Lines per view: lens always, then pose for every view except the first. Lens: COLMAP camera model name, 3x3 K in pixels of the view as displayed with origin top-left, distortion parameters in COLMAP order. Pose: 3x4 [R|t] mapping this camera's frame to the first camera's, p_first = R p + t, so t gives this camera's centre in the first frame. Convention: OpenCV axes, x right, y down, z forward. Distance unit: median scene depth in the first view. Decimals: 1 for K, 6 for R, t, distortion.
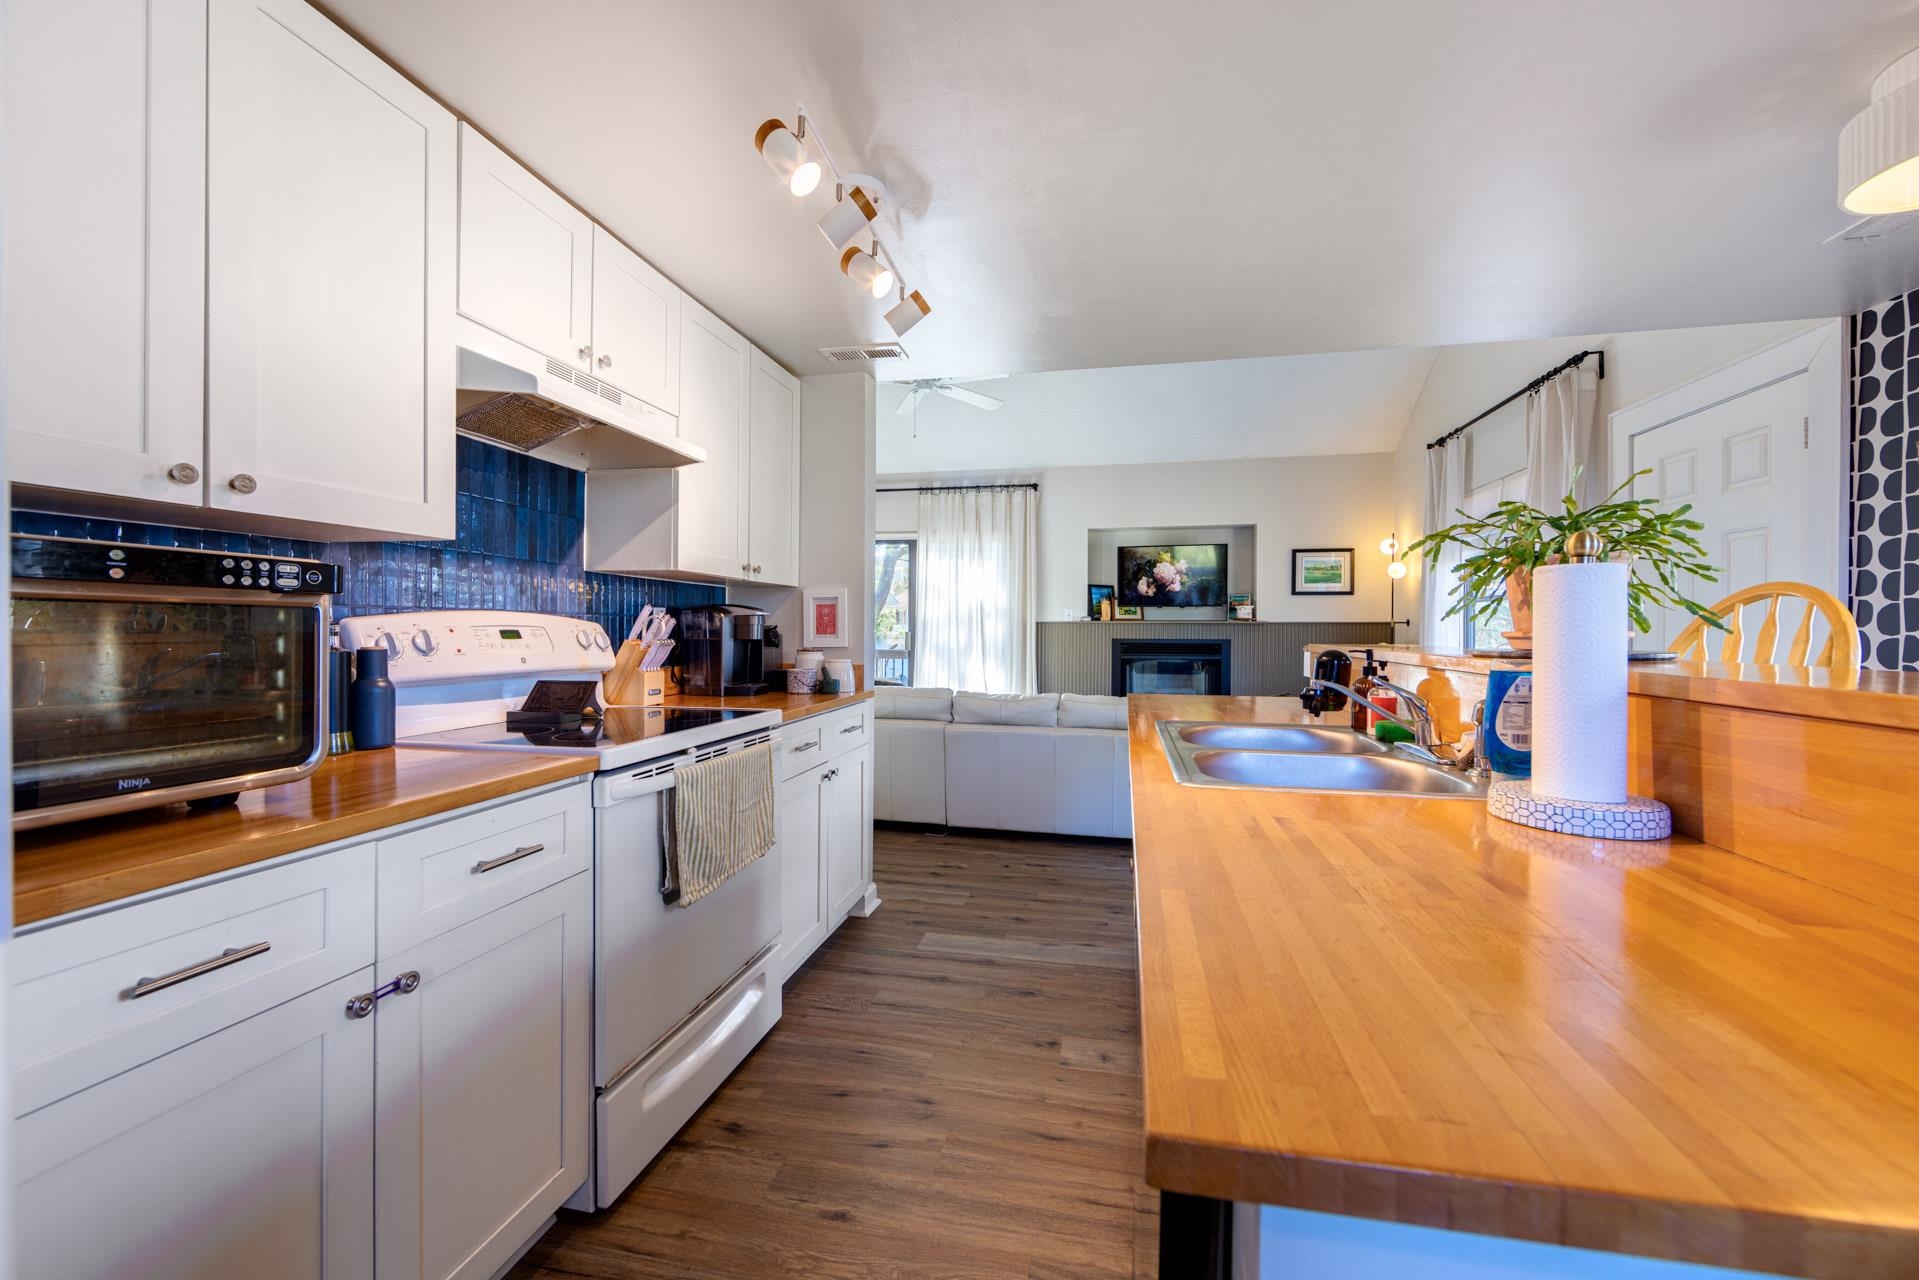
lens RADIAL K [[750.7, 0, 963.7], [0, 750.7, 636.1], [0, 0, 1]] dist [-0.002963, -0.000494]
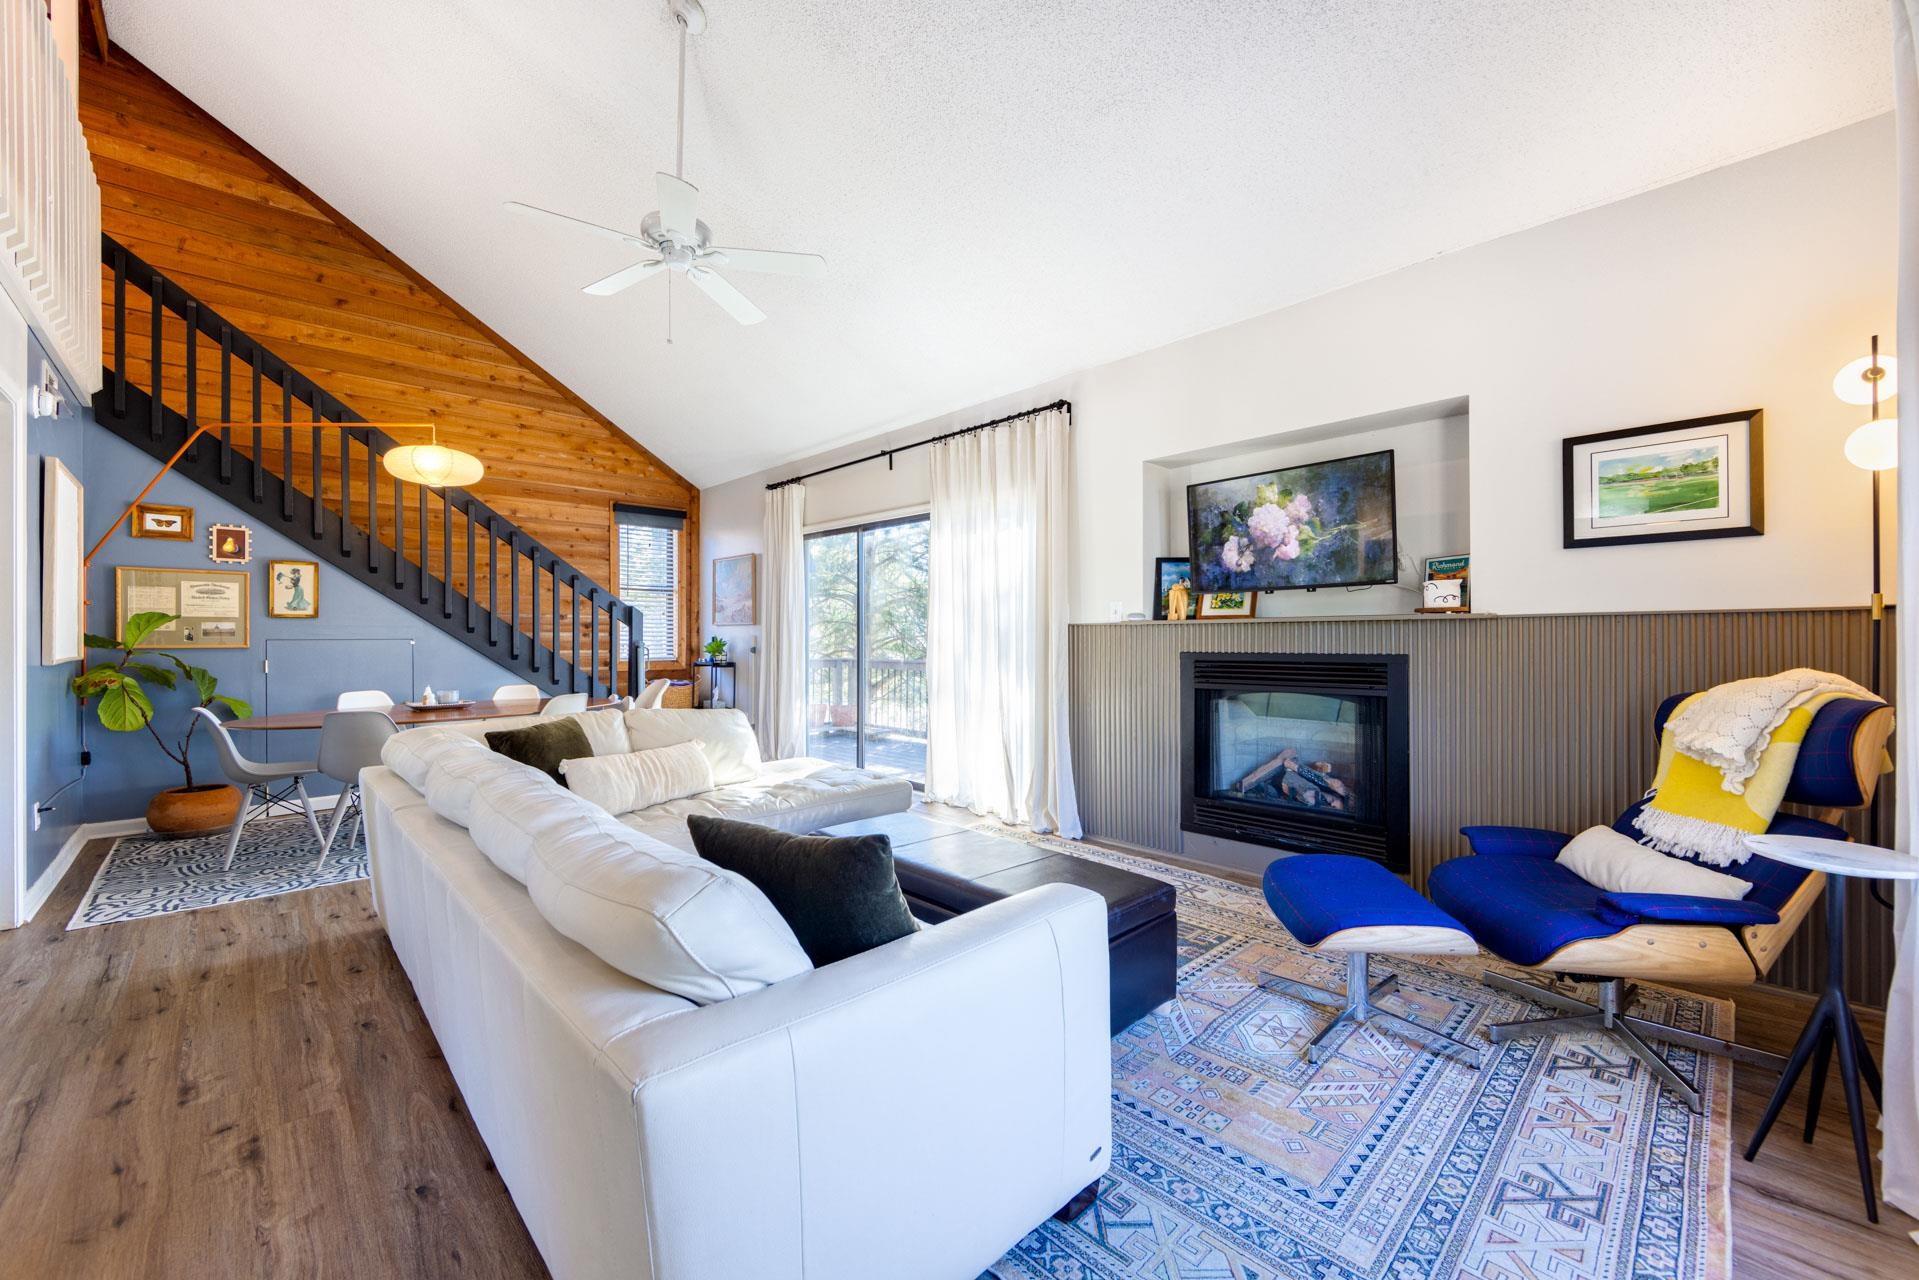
lens RADIAL K [[750.7, 0, 964.4], [0, 750.7, 636.5], [0, 0, 1]] dist [-0.002963, -0.000494]
pose [[0.830749, -0.008293, -0.556586, 0.397073], [0.002057, 0.999928, -0.011830, -0.001860], [0.556644, 0.008683, 0.830706, 0.475375]]
